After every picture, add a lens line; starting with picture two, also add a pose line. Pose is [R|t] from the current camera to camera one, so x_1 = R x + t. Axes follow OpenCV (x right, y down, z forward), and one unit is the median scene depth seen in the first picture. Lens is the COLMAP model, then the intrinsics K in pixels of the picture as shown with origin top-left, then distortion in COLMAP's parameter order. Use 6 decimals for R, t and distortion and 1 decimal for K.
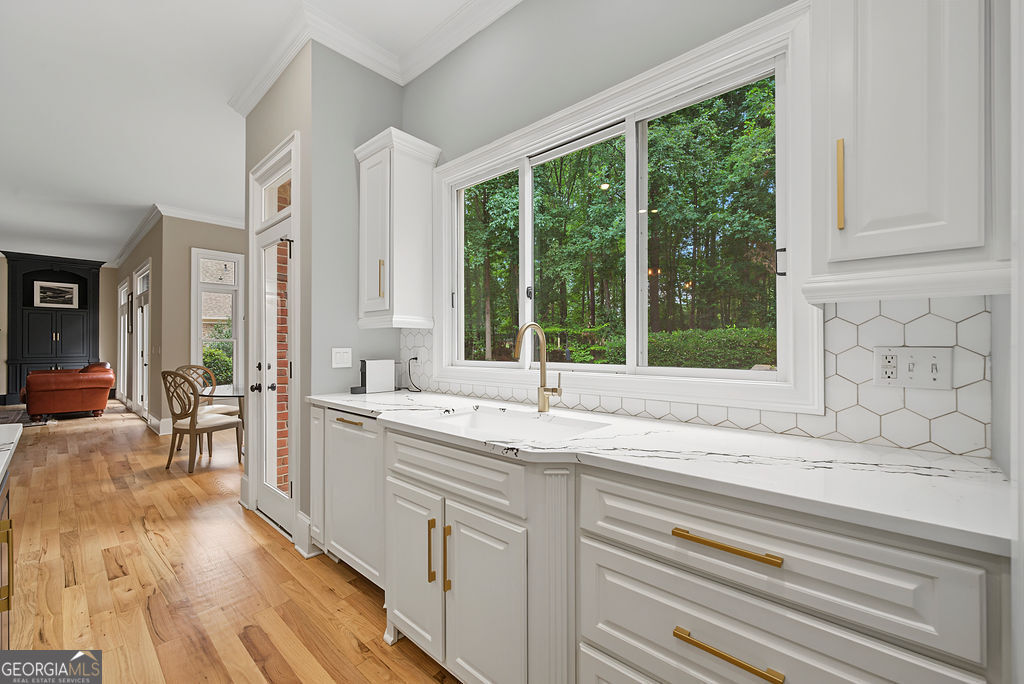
lens RADIAL K [[416.4, 0, 516.1], [0, 416.4, 341.4], [0, 0, 1]] dist [-0.007929, 0.002242]
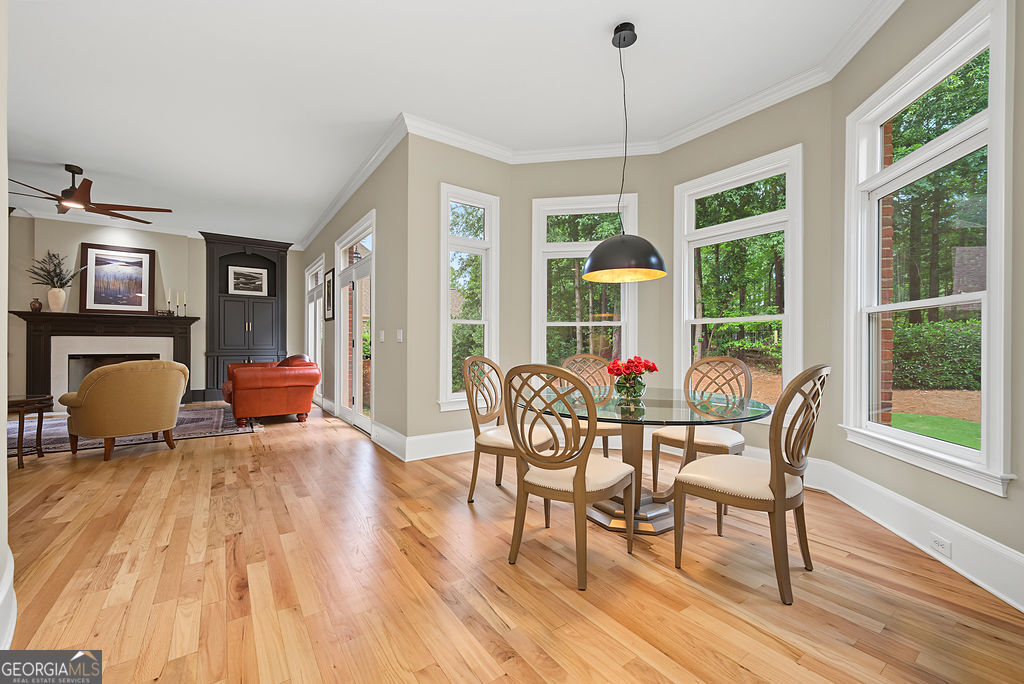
lens RADIAL K [[416.4, 0, 513.5], [0, 416.4, 346.4], [0, 0, 1]] dist [-0.007929, 0.002242]
pose [[0.974433, 0.005817, -0.224604, -0.720798], [-0.003927, 0.999953, 0.008858, 0.044590], [0.224645, -0.007750, 0.974410, 0.515593]]
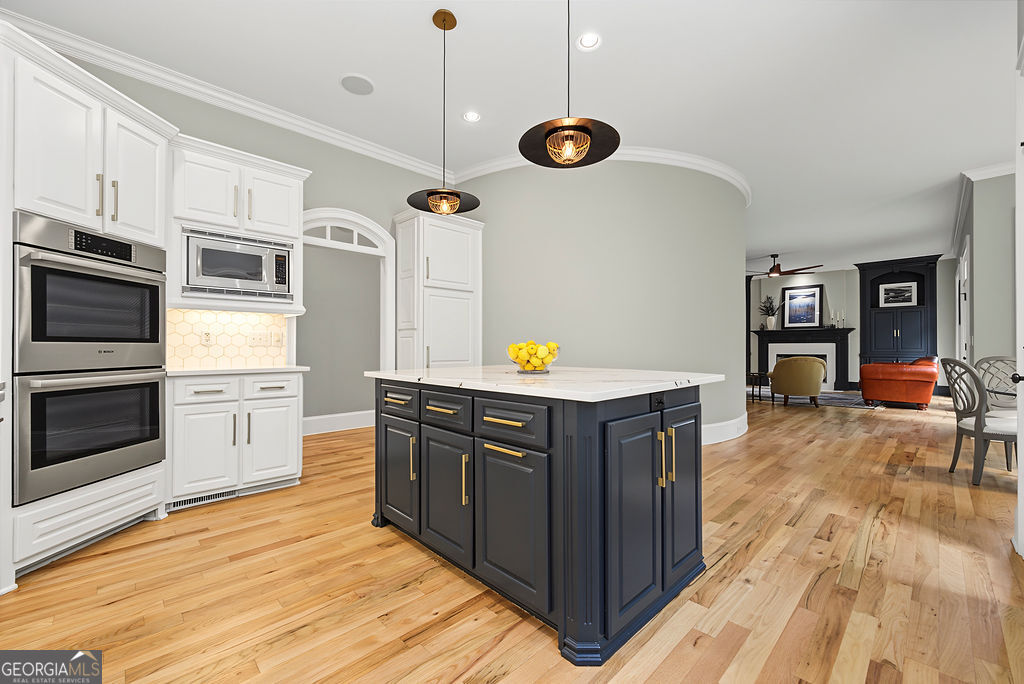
lens RADIAL K [[416.4, 0, 516.1], [0, 416.4, 346.6], [0, 0, 1]] dist [-0.007929, 0.002242]
pose [[-0.062827, -0.001269, -0.998024, 0.074222], [0.007186, 0.999973, -0.001724, 0.038948], [0.997999, -0.007280, -0.062816, 0.150856]]
